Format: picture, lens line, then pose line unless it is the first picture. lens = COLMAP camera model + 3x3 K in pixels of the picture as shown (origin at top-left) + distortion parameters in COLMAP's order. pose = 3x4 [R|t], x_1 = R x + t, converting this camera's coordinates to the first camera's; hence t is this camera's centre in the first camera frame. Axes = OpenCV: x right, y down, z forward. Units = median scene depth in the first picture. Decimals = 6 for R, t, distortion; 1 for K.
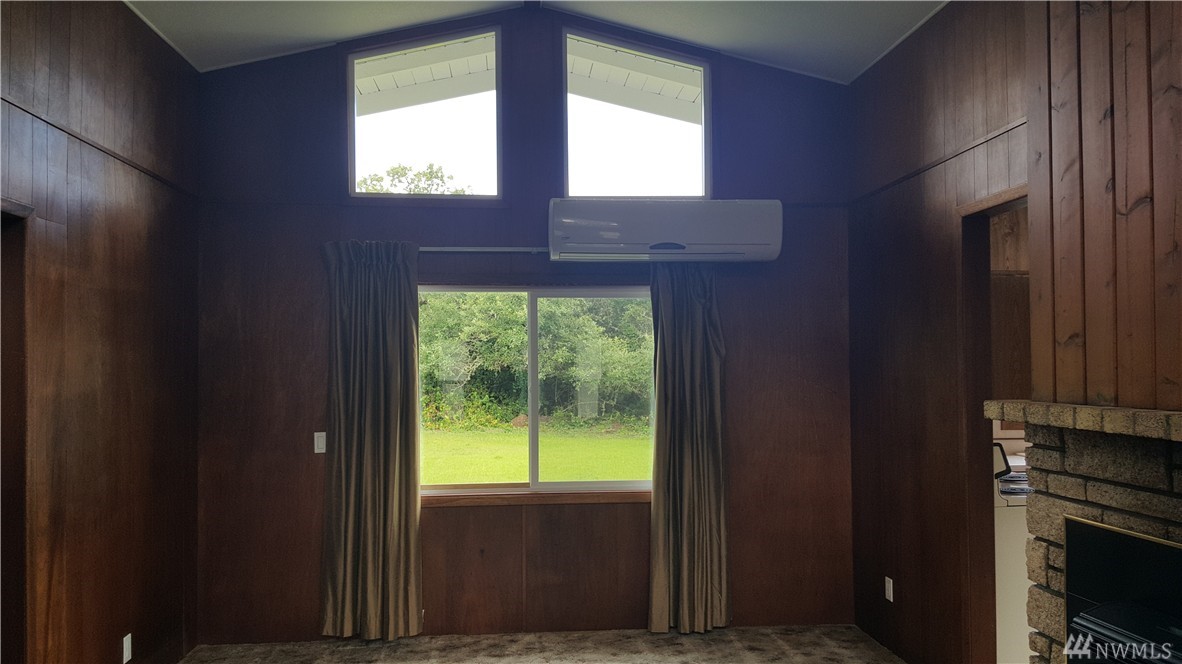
lens RADIAL K [[872.8, 0, 584.3], [0, 872.8, 335.5], [0, 0, 1]] dist [0.188457, -0.296711]
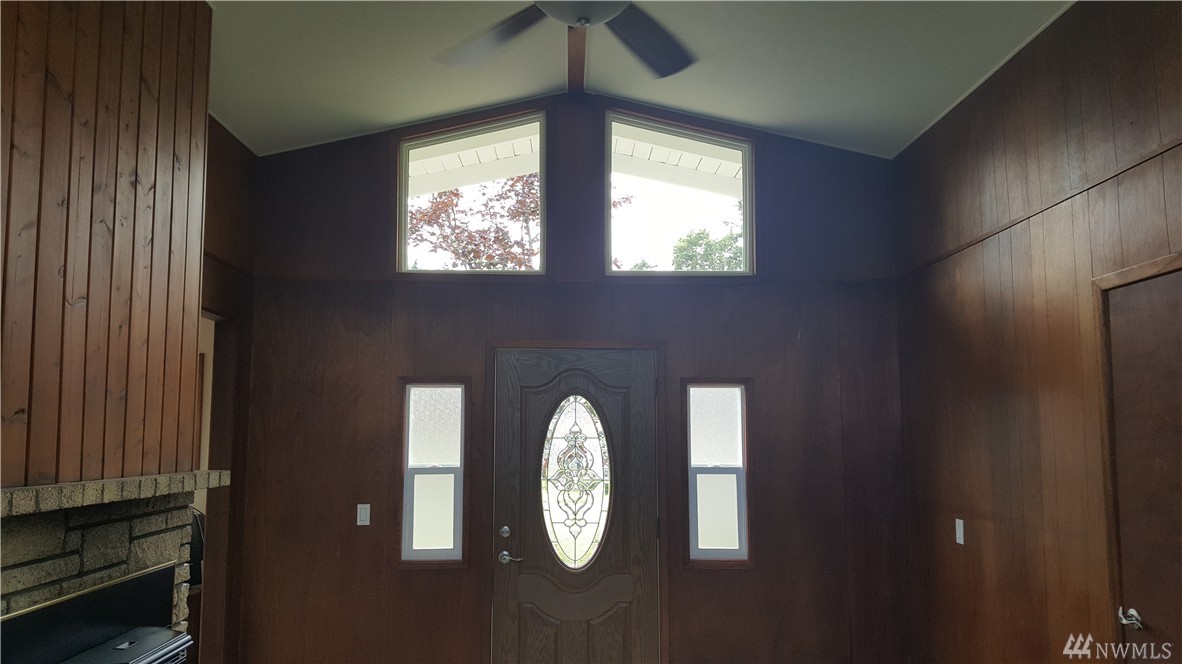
lens RADIAL K [[872.8, 0, 584.3], [0, 872.8, 335.5], [0, 0, 1]] dist [0.188457, -0.296711]
pose [[-0.997335, 0.018943, 0.070462, -0.093337], [0.008812, 0.989915, -0.141391, 0.059442], [-0.072430, -0.140393, -0.987443, 1.924035]]
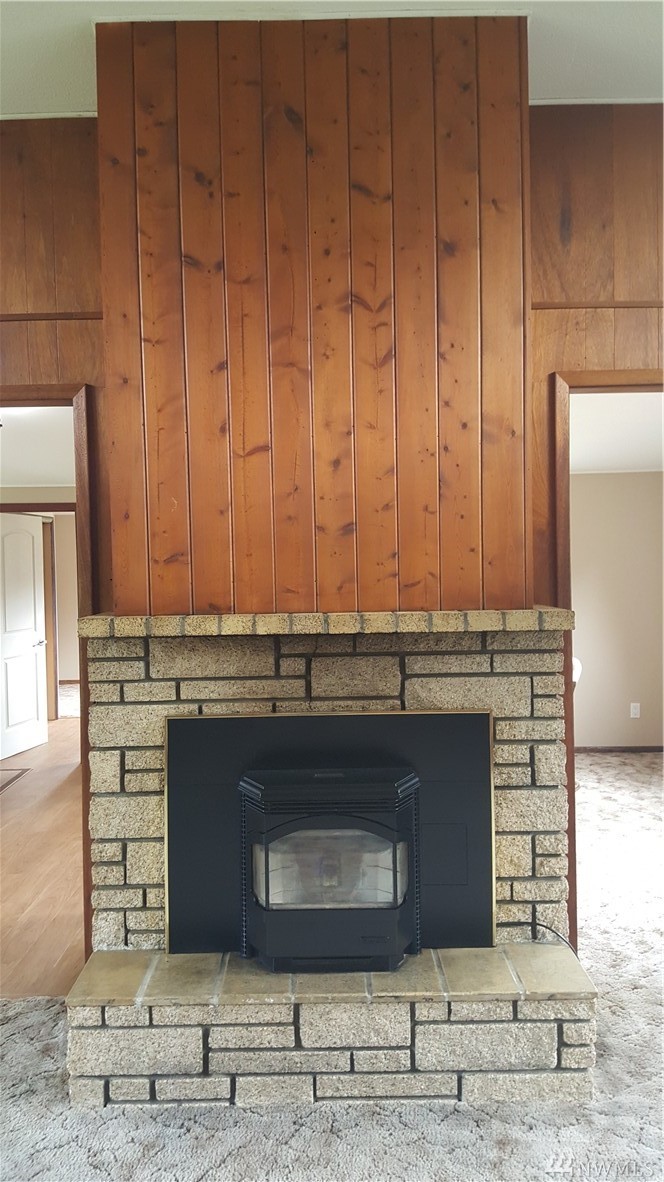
lens RADIAL K [[893.2, 0, 323.7], [0, 893.2, 573.4], [0, 0, 1]] dist [0.187962, -0.358496]
pose [[0.090925, -0.010220, 0.995805, -0.573936], [-0.014115, 0.999834, 0.011551, 0.008530], [-0.995758, -0.015106, 0.090766, 0.737164]]
